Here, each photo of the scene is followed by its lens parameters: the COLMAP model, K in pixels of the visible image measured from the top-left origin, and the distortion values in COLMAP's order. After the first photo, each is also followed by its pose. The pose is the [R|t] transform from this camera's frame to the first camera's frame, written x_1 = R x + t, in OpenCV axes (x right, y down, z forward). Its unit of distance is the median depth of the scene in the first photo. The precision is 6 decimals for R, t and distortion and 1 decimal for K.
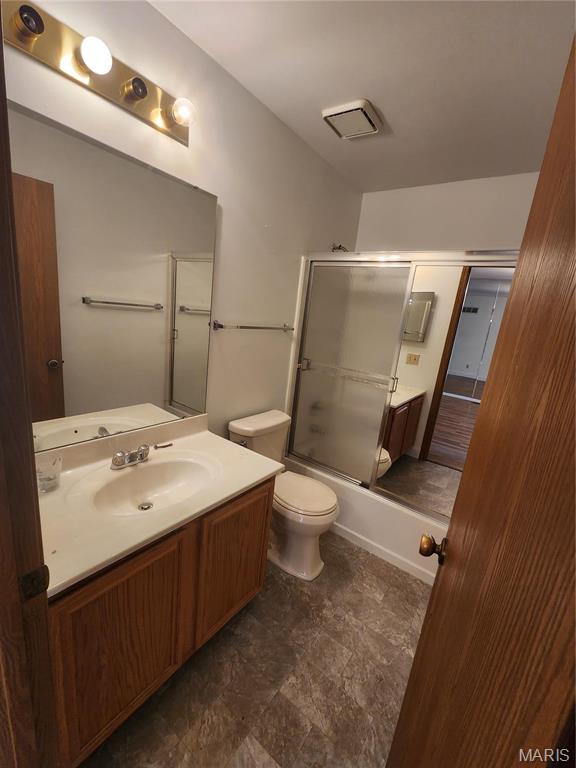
lens RADIAL K [[314.2, 0, 287.3], [0, 314.2, 386.1], [0, 0, 1]] dist [-0.002279, -0.001338]
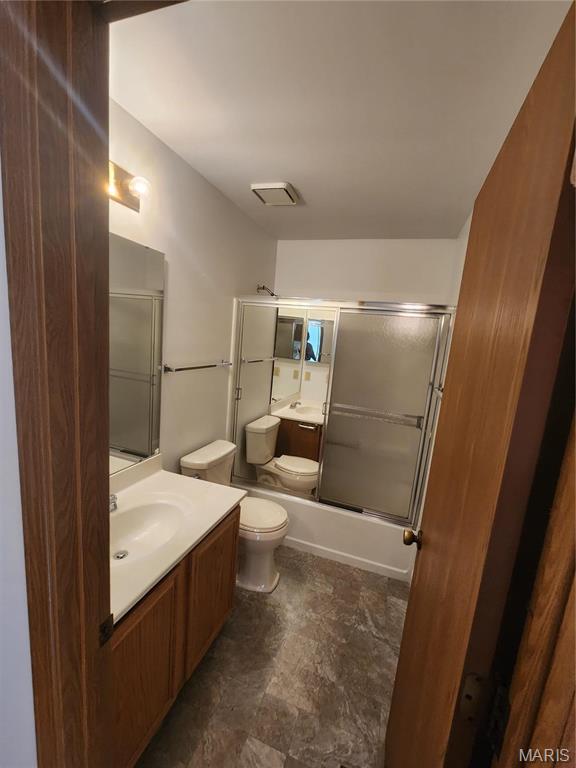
lens RADIAL K [[314.2, 0, 288.1], [0, 314.2, 386.7], [0, 0, 1]] dist [-0.002279, -0.001338]
pose [[0.955337, -0.071567, 0.286723, -0.158192], [0.083881, 0.995997, -0.030880, -0.074349], [-0.283365, 0.053551, 0.957516, -0.139973]]
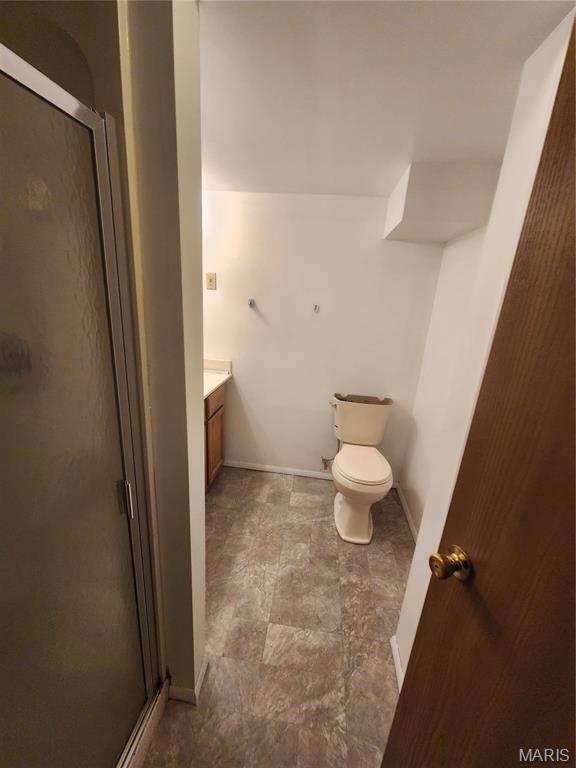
lens RADIAL K [[314.2, 0, 285.6], [0, 314.2, 387.1], [0, 0, 1]] dist [-0.002279, -0.001338]
pose [[-0.487260, -0.384056, 0.784270, -0.492160], [0.086161, 0.872571, 0.480828, -0.234837], [-0.868996, 0.301862, -0.392078, 0.777987]]
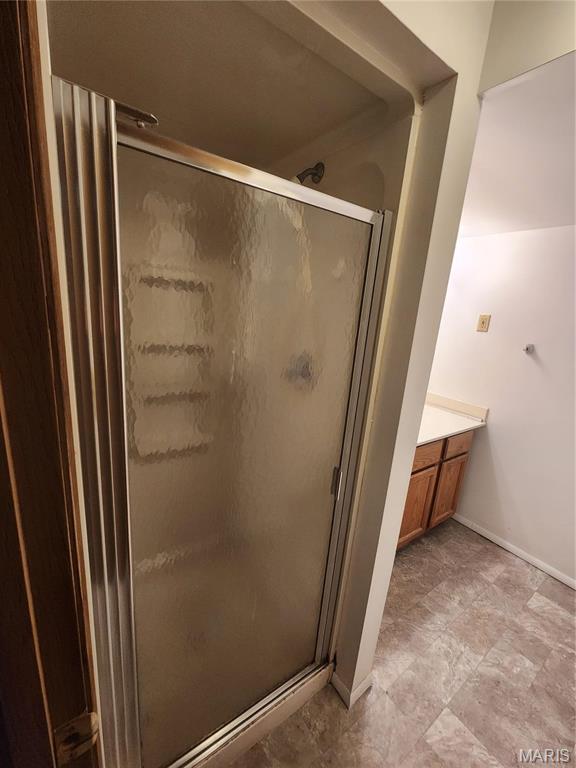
lens RADIAL K [[314.2, 0, 289.7], [0, 314.2, 383.5], [0, 0, 1]] dist [-0.002279, -0.001338]
pose [[0.305102, -0.298374, 0.904370, -0.607636], [0.169674, 0.951487, 0.256677, -0.242996], [-0.937082, 0.075136, 0.340927, 0.708203]]
